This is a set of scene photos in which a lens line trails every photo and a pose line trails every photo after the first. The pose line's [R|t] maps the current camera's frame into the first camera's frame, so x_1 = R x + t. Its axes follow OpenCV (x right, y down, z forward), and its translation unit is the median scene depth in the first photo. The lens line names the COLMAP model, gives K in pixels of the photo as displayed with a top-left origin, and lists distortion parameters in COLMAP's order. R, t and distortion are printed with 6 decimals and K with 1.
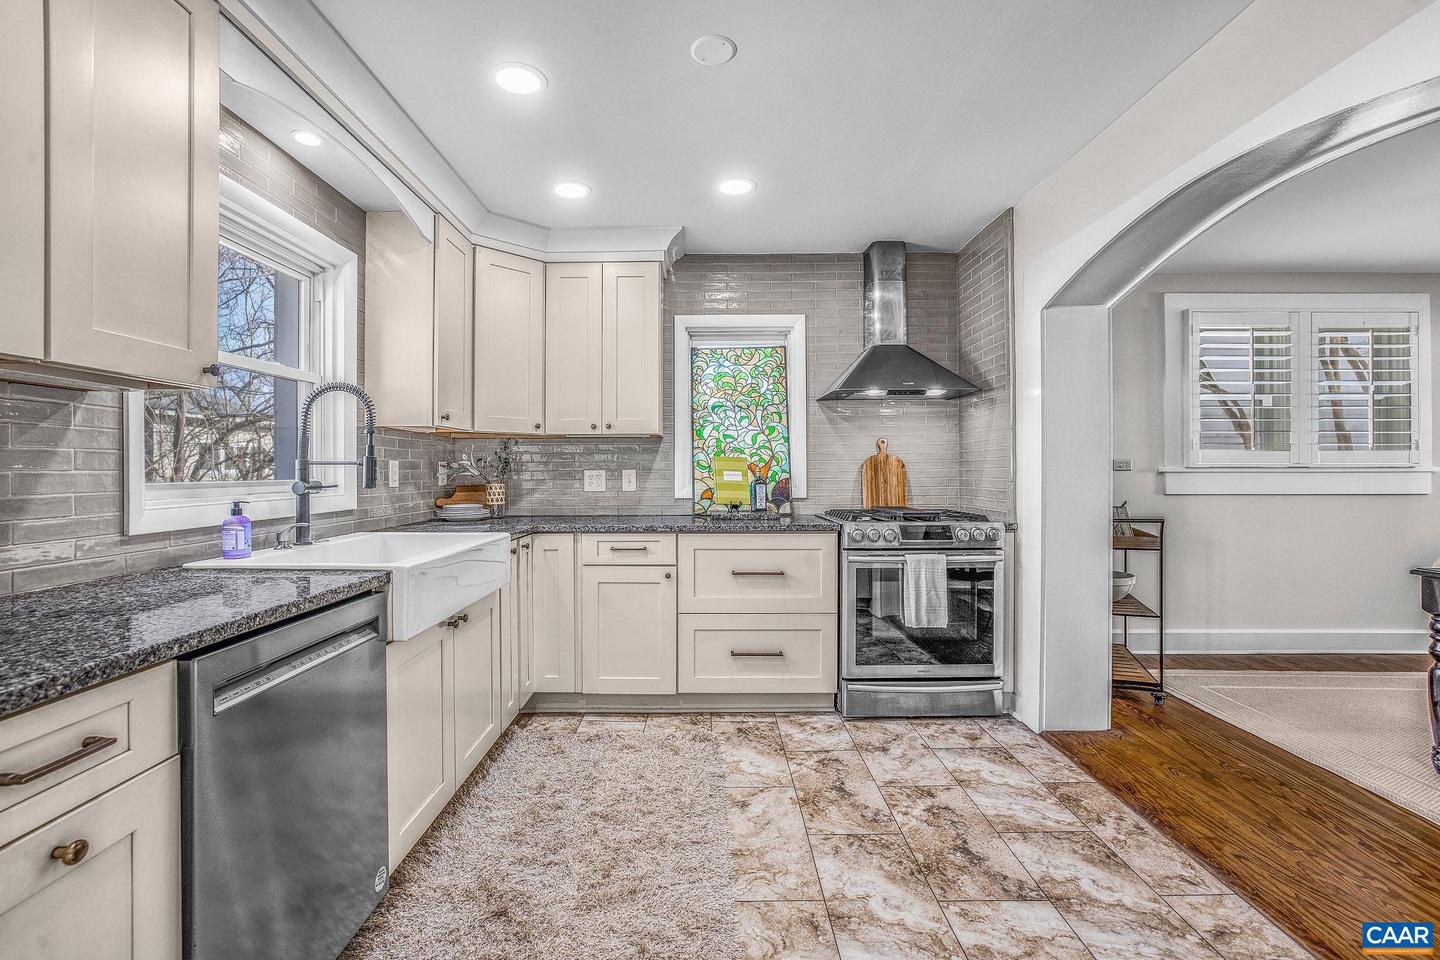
lens RADIAL K [[609.9, 0, 699.6], [0, 609.9, 472.5], [0, 0, 1]] dist [-0.032654, 0.010107]
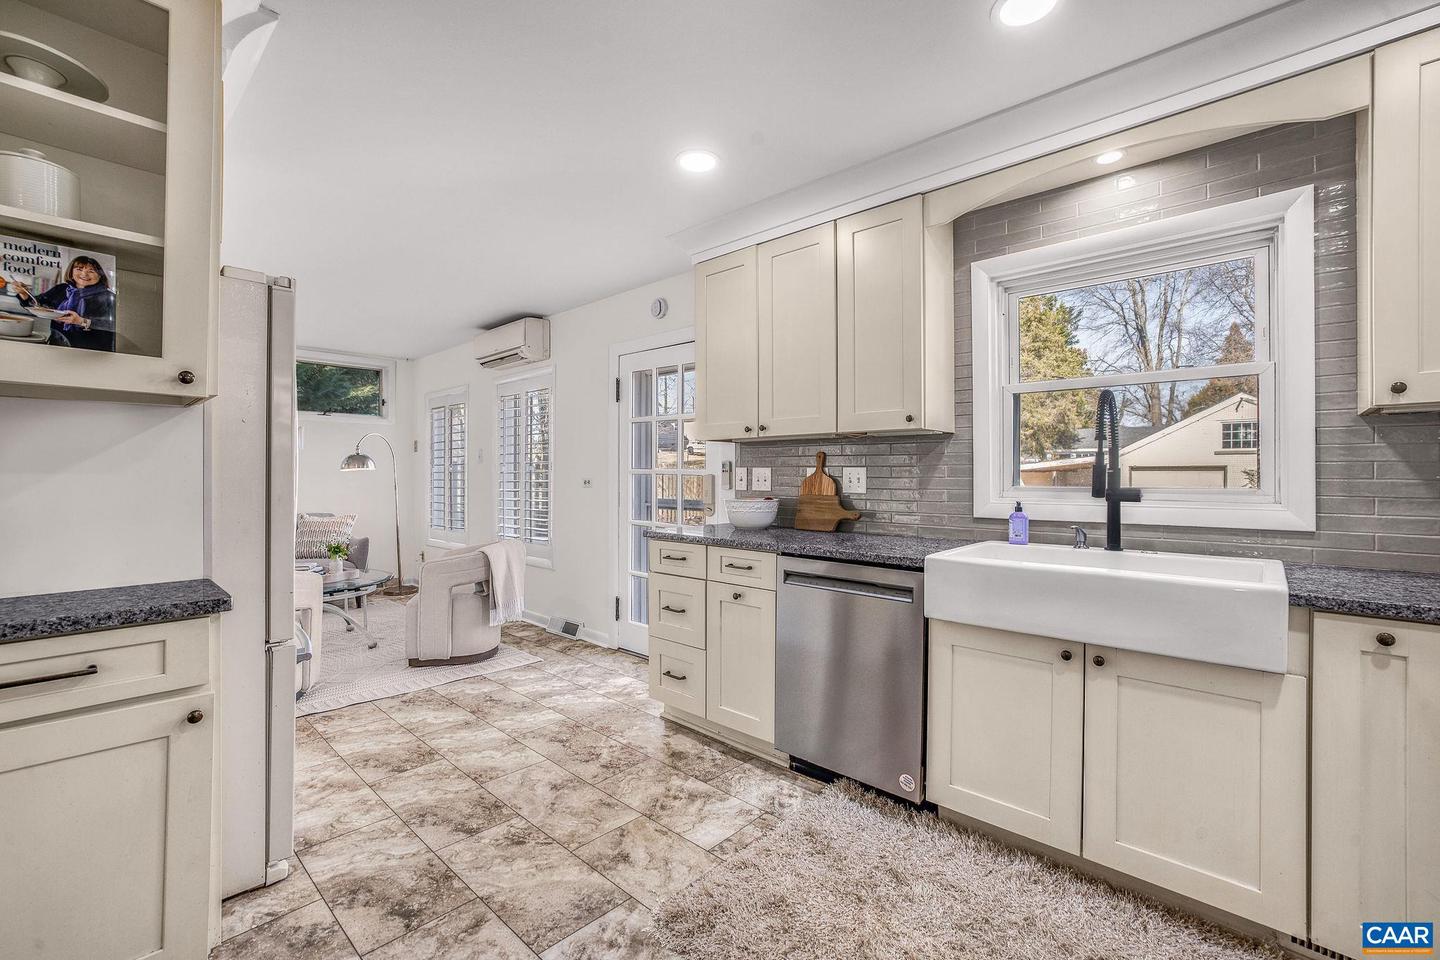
lens RADIAL K [[609.9, 0, 703.4], [0, 609.9, 464.6], [0, 0, 1]] dist [-0.032654, 0.010107]
pose [[-0.681939, -0.000946, -0.731408, 0.449467], [0.006233, 0.999955, -0.007105, -0.010959], [0.731382, -0.009404, -0.681903, 1.525924]]
